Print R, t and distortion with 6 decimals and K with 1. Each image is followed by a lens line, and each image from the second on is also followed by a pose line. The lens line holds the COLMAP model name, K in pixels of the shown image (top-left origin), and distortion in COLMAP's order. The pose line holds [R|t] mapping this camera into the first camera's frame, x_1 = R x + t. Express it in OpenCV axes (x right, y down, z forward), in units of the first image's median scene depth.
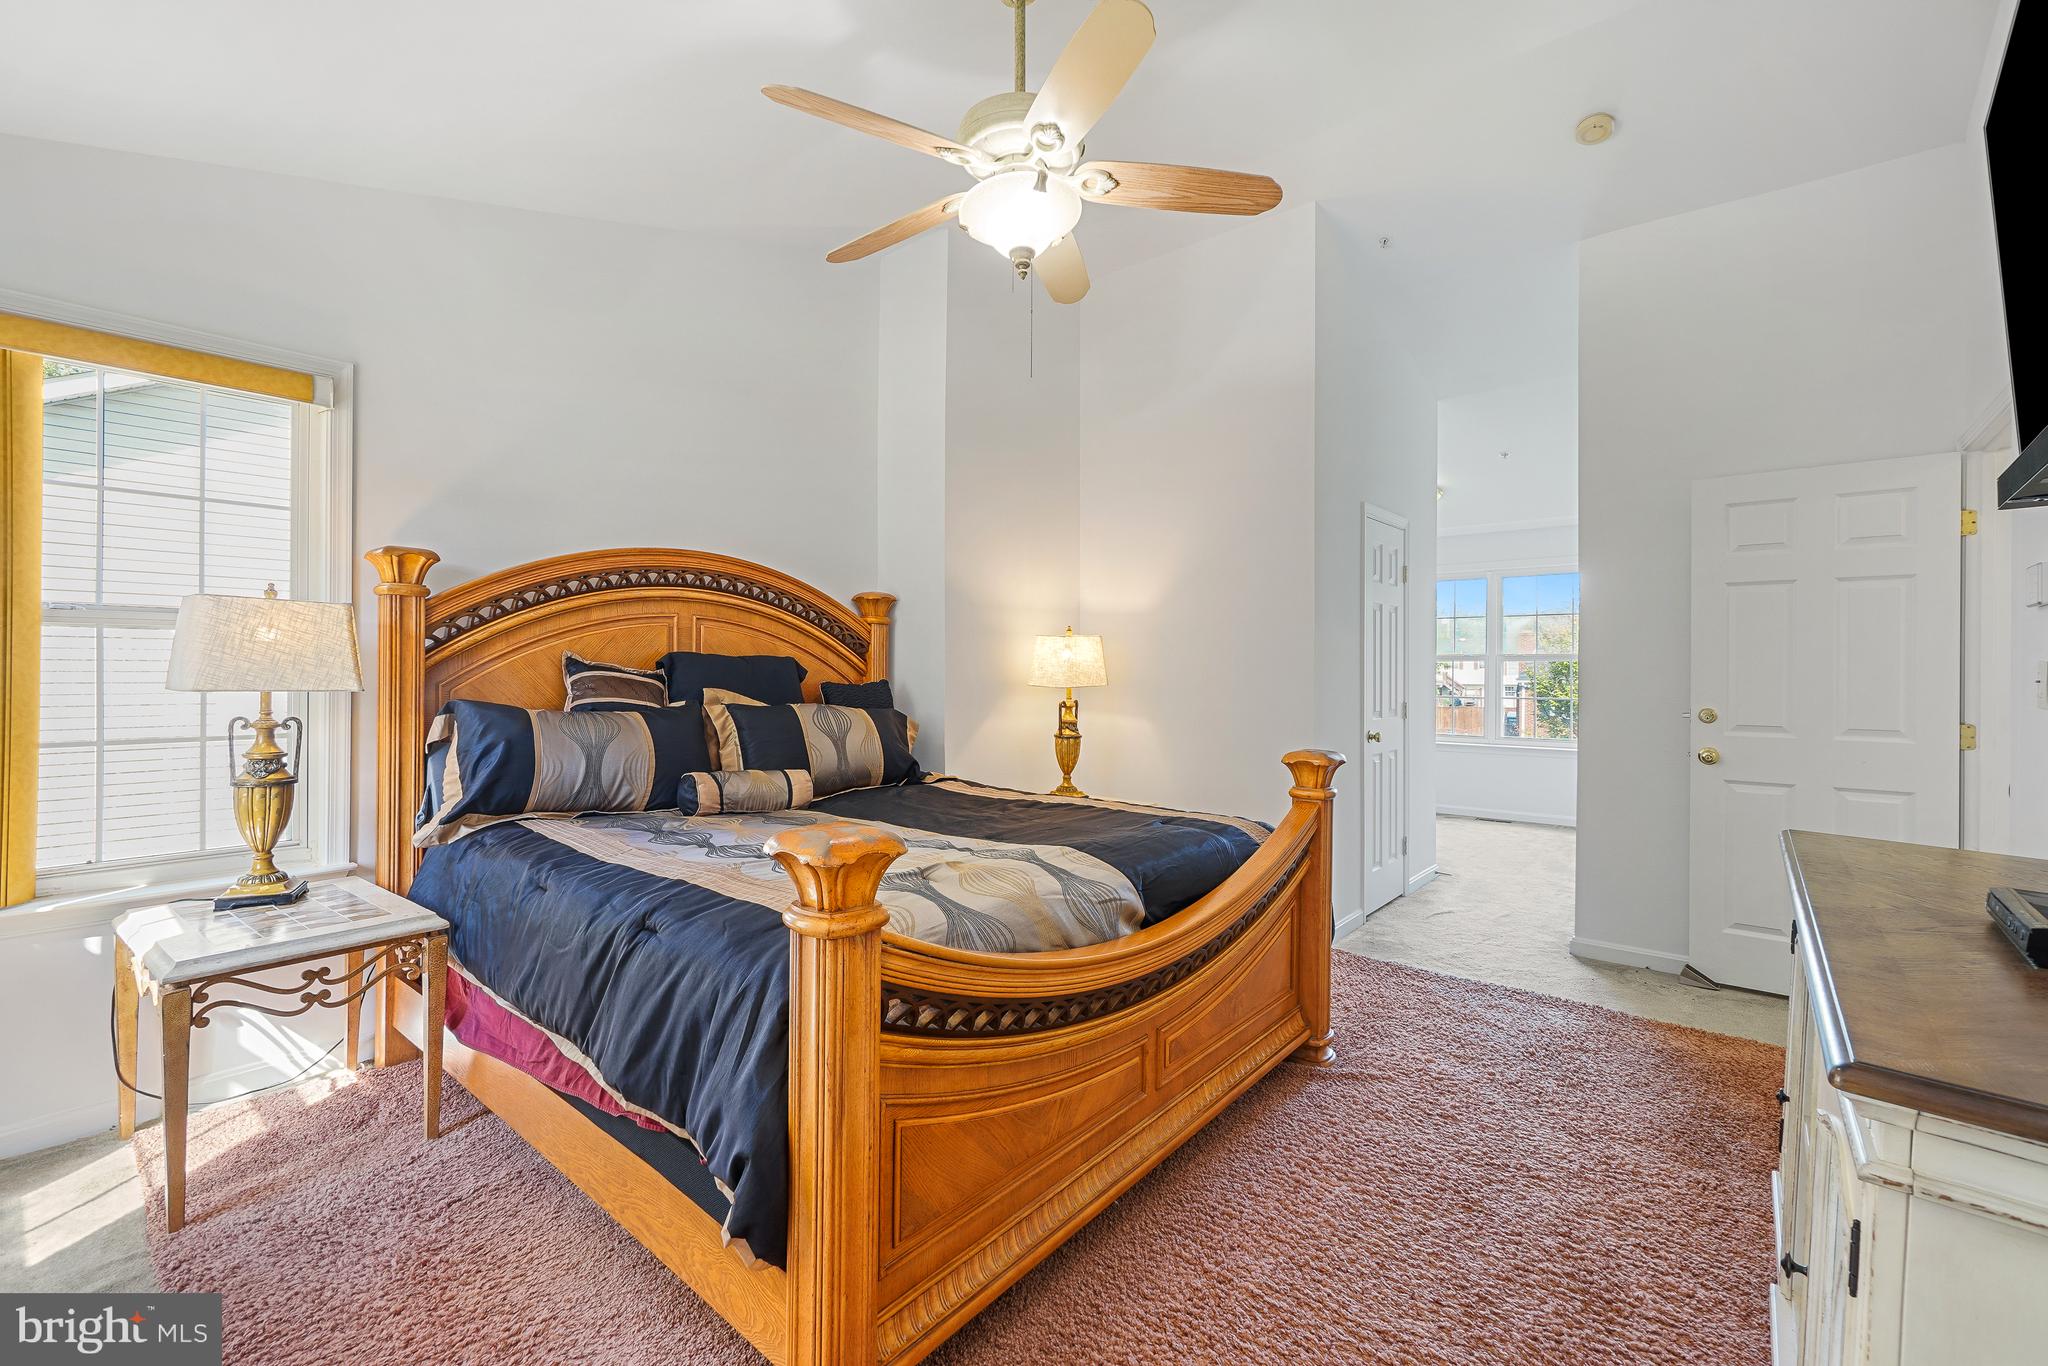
lens RADIAL K [[873.7, 0, 1018.2], [0, 873.7, 673.4], [0, 0, 1]] dist [-0.000424, 0.000133]
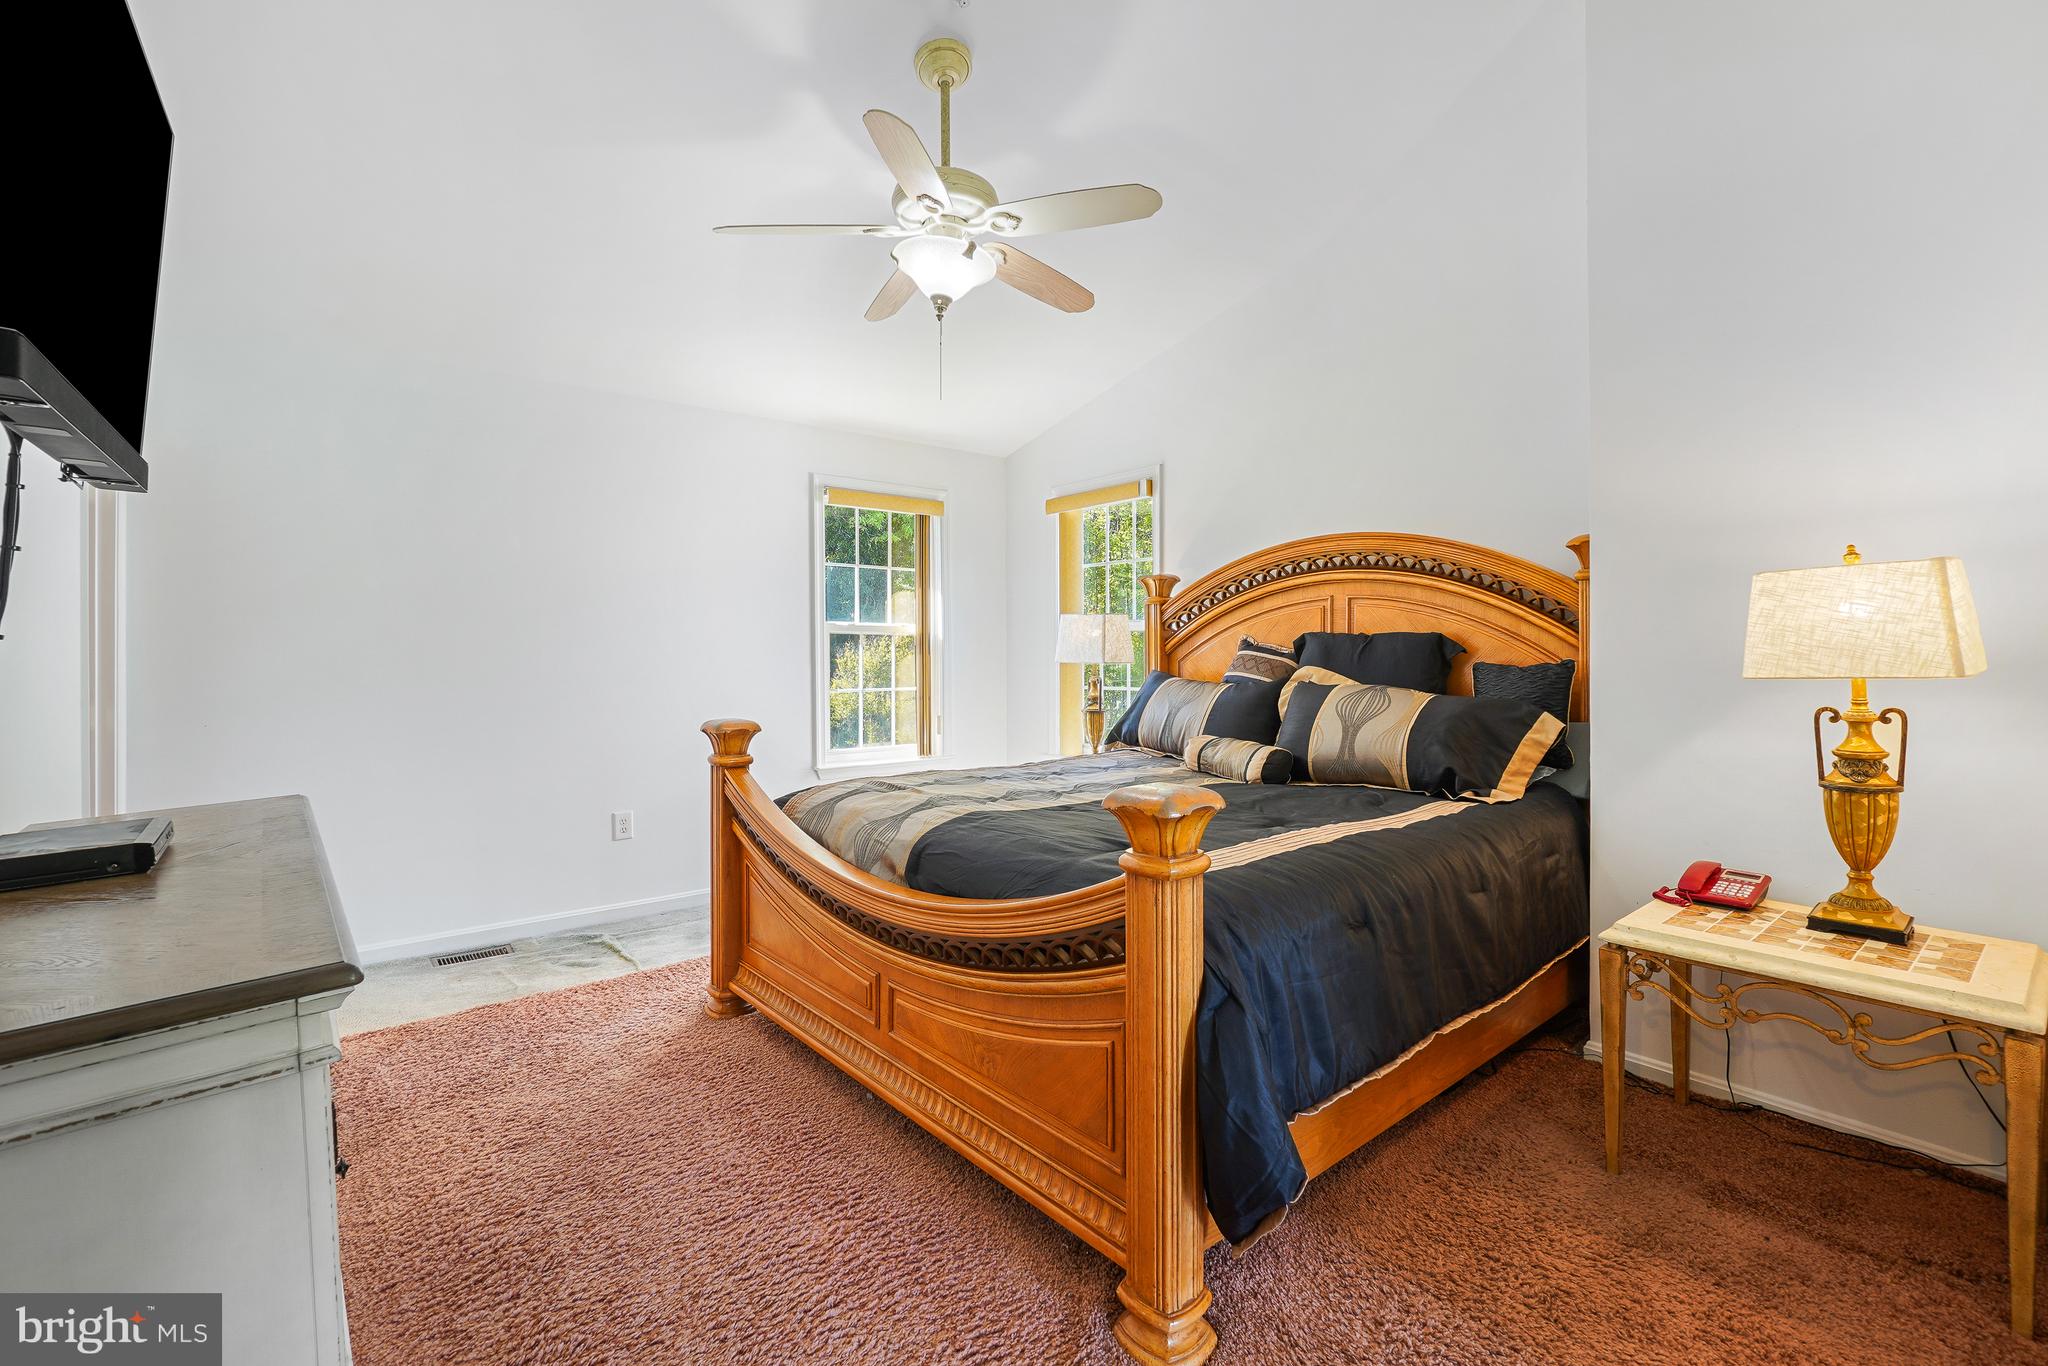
lens RADIAL K [[893.8, 0, 1025.4], [0, 893.8, 661.2], [0, 0, 1]] dist [-0.001046, -0.000029]
pose [[-0.167809, -0.005673, -0.985803, 0.656084], [-0.006493, 0.999968, -0.004649, 0.015864], [0.985798, 0.005621, -0.167841, 0.743173]]
